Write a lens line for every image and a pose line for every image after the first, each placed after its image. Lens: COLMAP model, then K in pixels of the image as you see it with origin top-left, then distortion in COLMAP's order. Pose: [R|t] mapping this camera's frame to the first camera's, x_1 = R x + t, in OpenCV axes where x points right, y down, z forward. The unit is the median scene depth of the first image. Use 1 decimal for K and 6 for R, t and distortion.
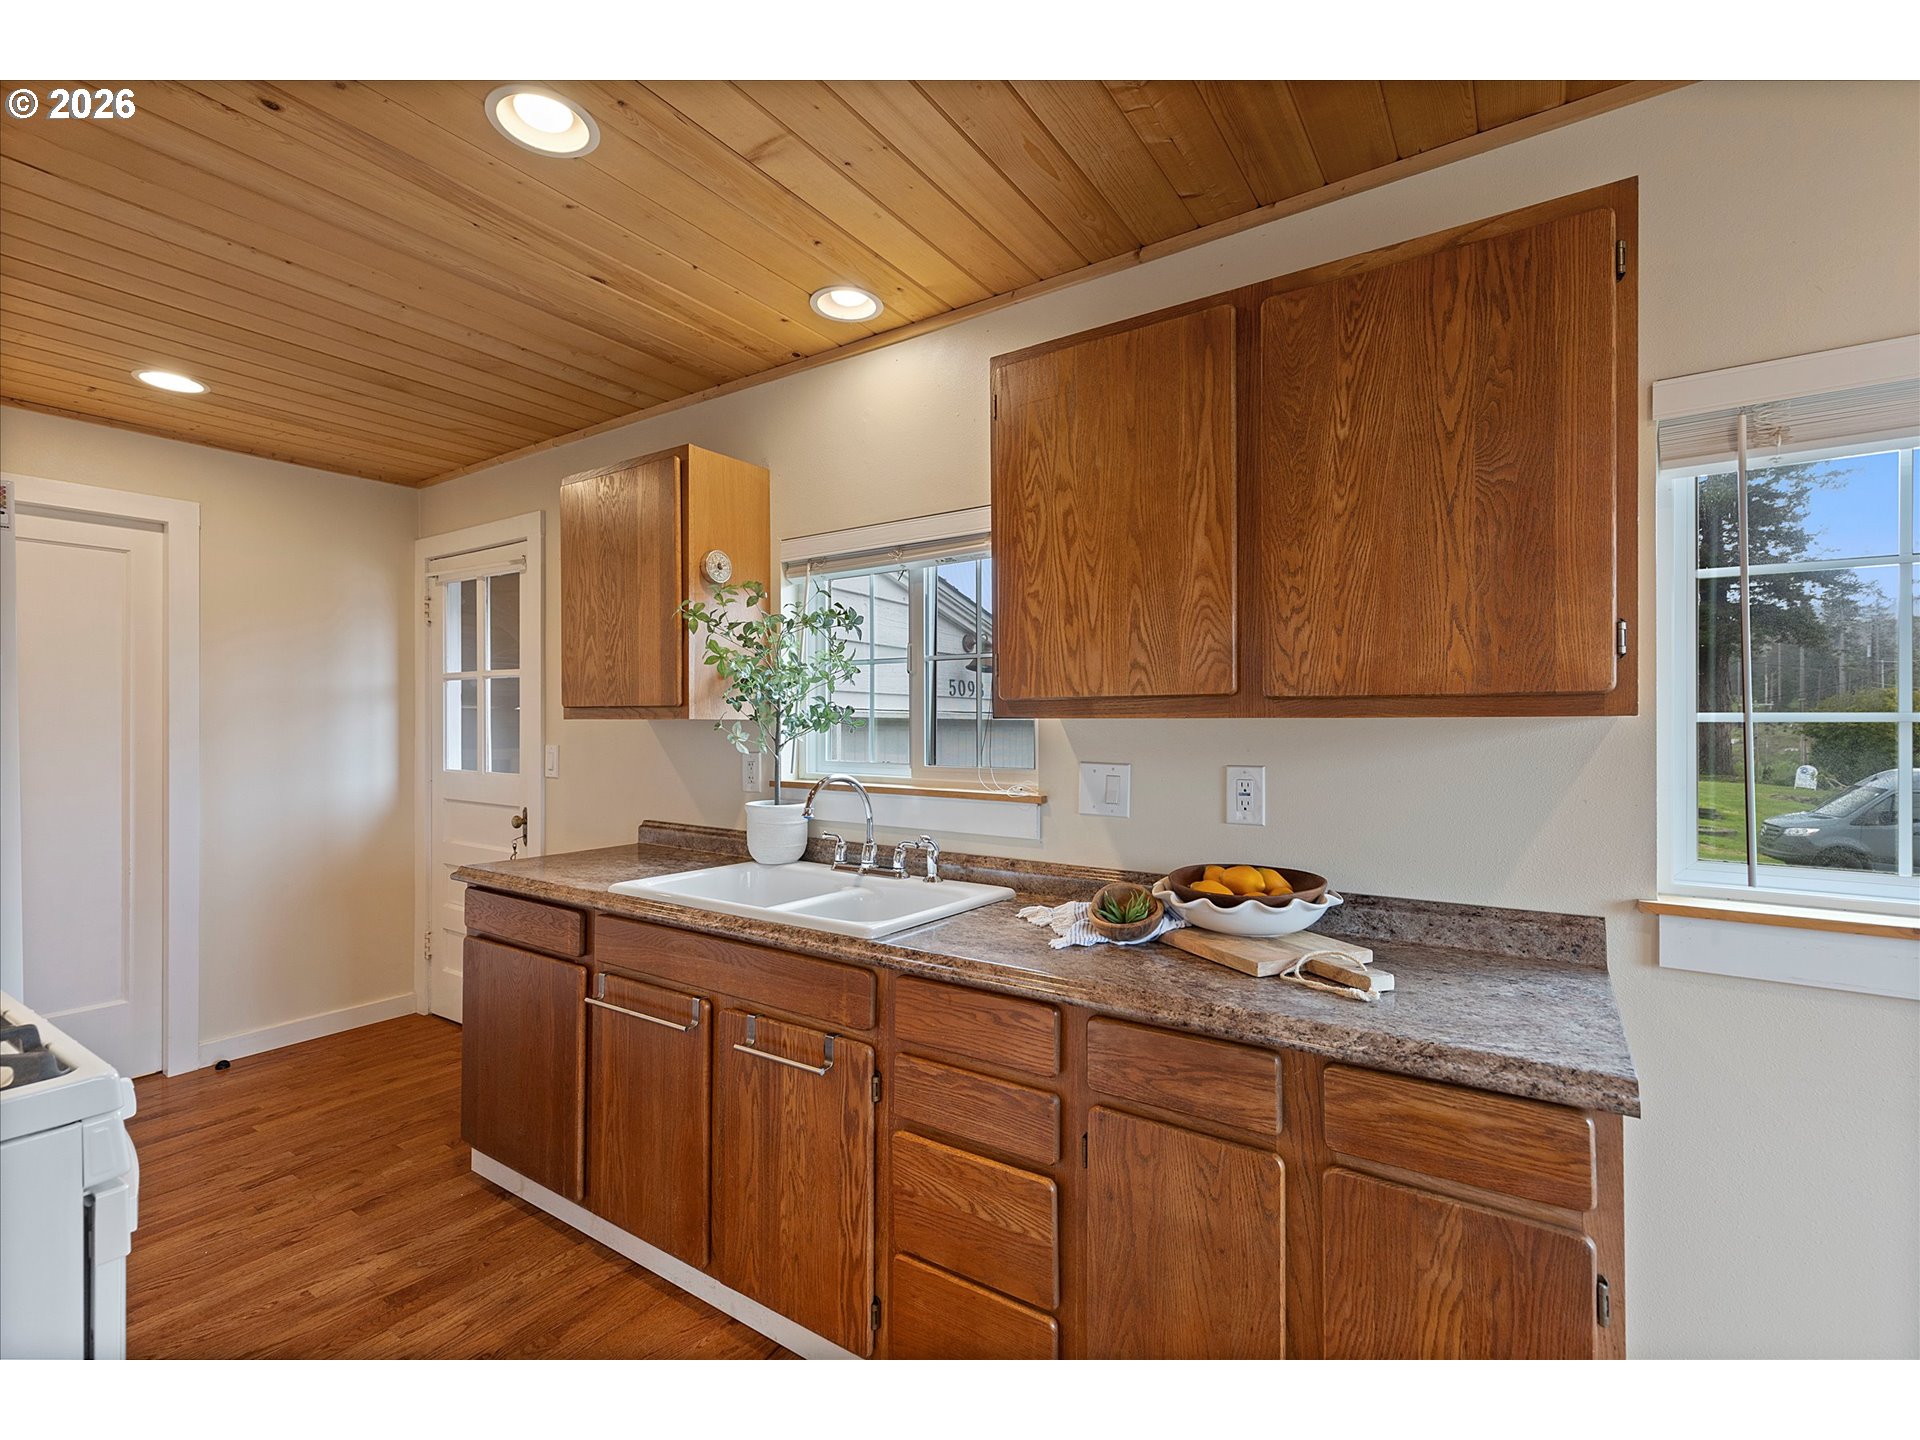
lens RADIAL K [[879.3, 0, 859.1], [0, 879.3, 722.1], [0, 0, 1]] dist [0.012907, -0.000164]
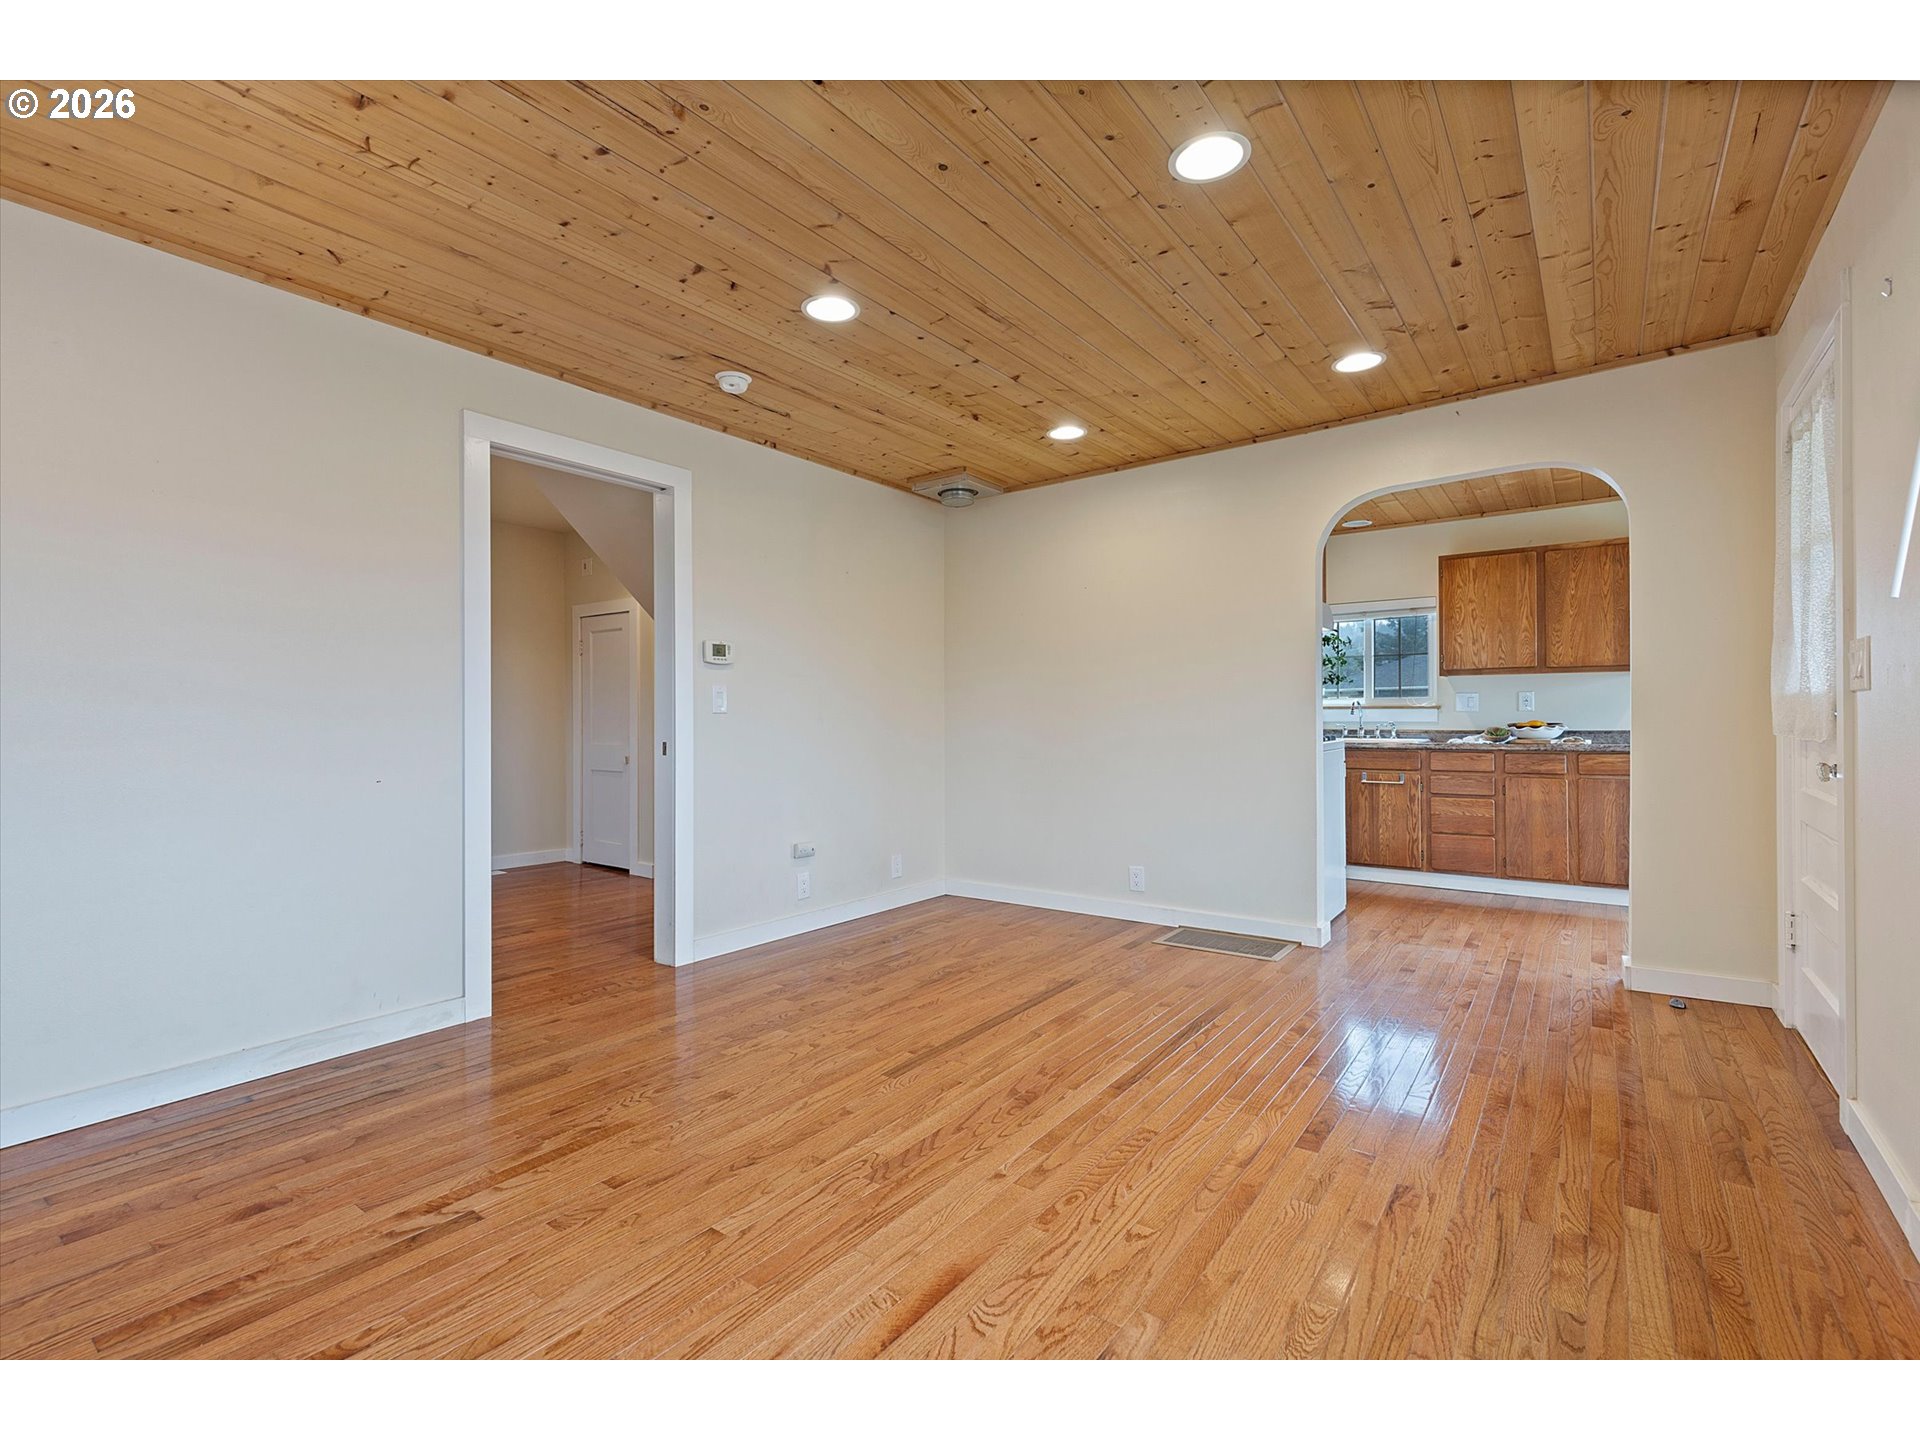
lens RADIAL K [[900.7, 0, 843.0], [0, 900.7, 713.3], [0, 0, 1]] dist [0.004129, 0.000588]
pose [[0.999133, -0.004629, -0.041373, -2.057786], [0.004328, 0.999964, -0.007358, 0.160562], [0.041406, 0.007173, 0.999117, -2.529524]]
